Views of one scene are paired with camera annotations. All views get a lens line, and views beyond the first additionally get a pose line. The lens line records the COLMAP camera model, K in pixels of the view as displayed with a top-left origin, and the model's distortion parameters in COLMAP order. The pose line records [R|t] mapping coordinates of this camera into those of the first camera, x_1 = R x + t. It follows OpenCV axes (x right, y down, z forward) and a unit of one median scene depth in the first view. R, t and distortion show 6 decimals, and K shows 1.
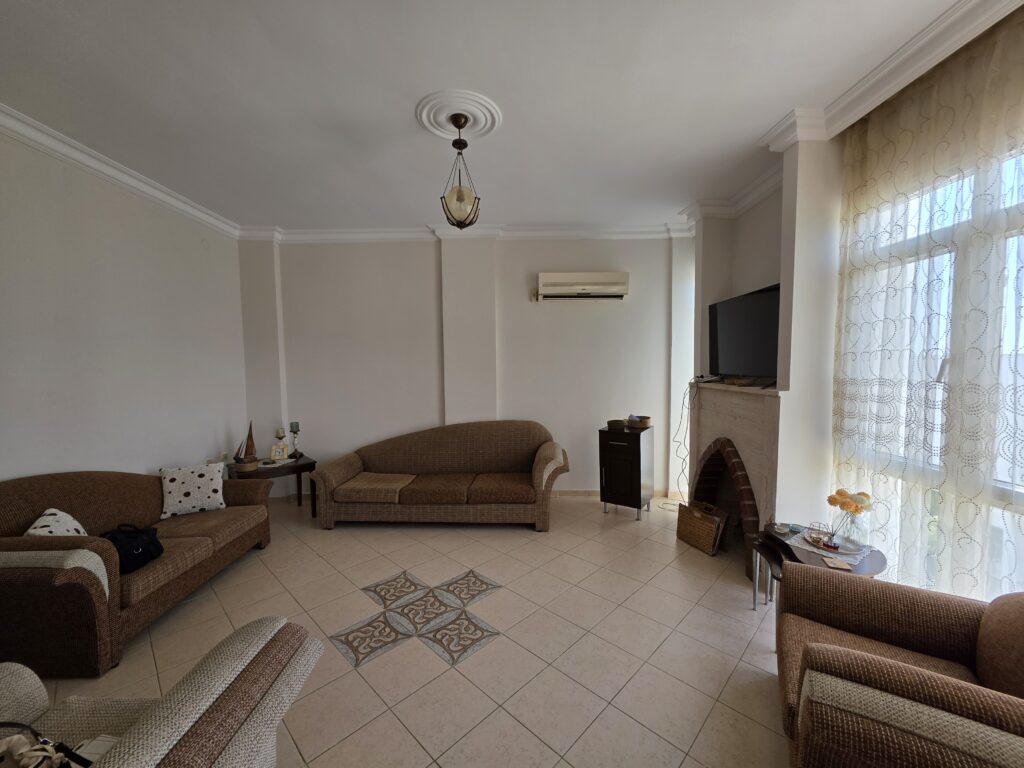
lens RADIAL K [[407.3, 0, 516.1], [0, 407.3, 388.5], [0, 0, 1]] dist [0.004047, 0.000322]
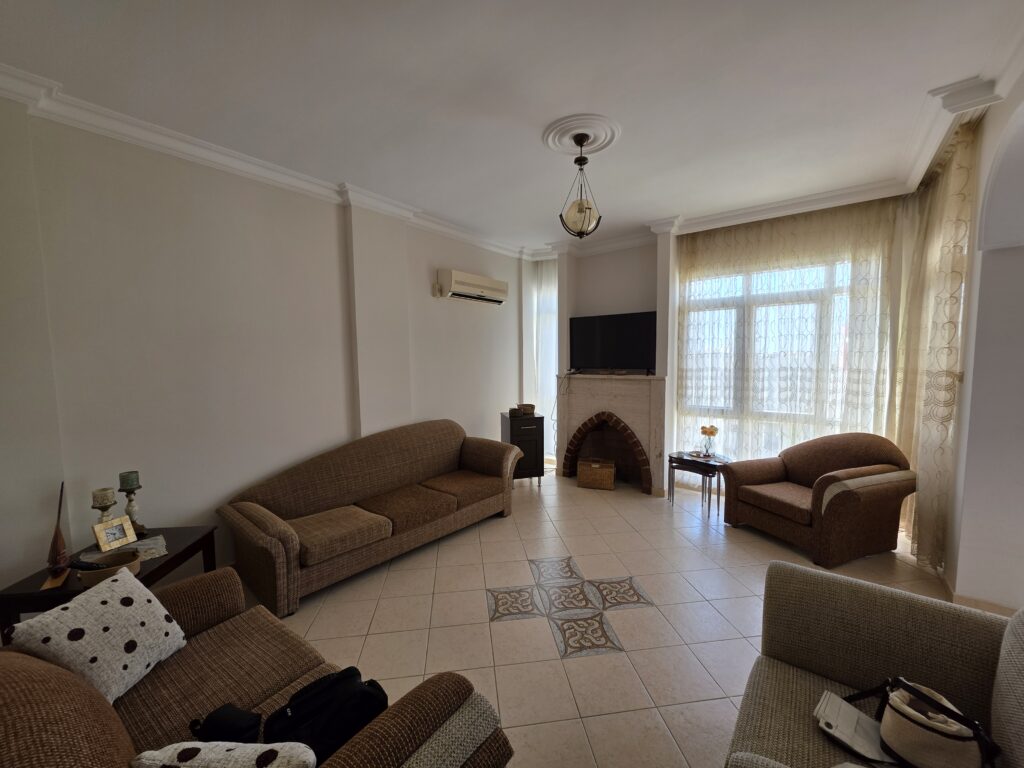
lens RADIAL K [[407.3, 0, 516.1], [0, 407.3, 388.5], [0, 0, 1]] dist [0.004047, 0.000322]
pose [[0.617038, -0.059127, 0.784709, -0.830090], [0.052225, 0.998052, 0.034136, -0.025400], [-0.785199, 0.019918, 0.618923, 0.339255]]
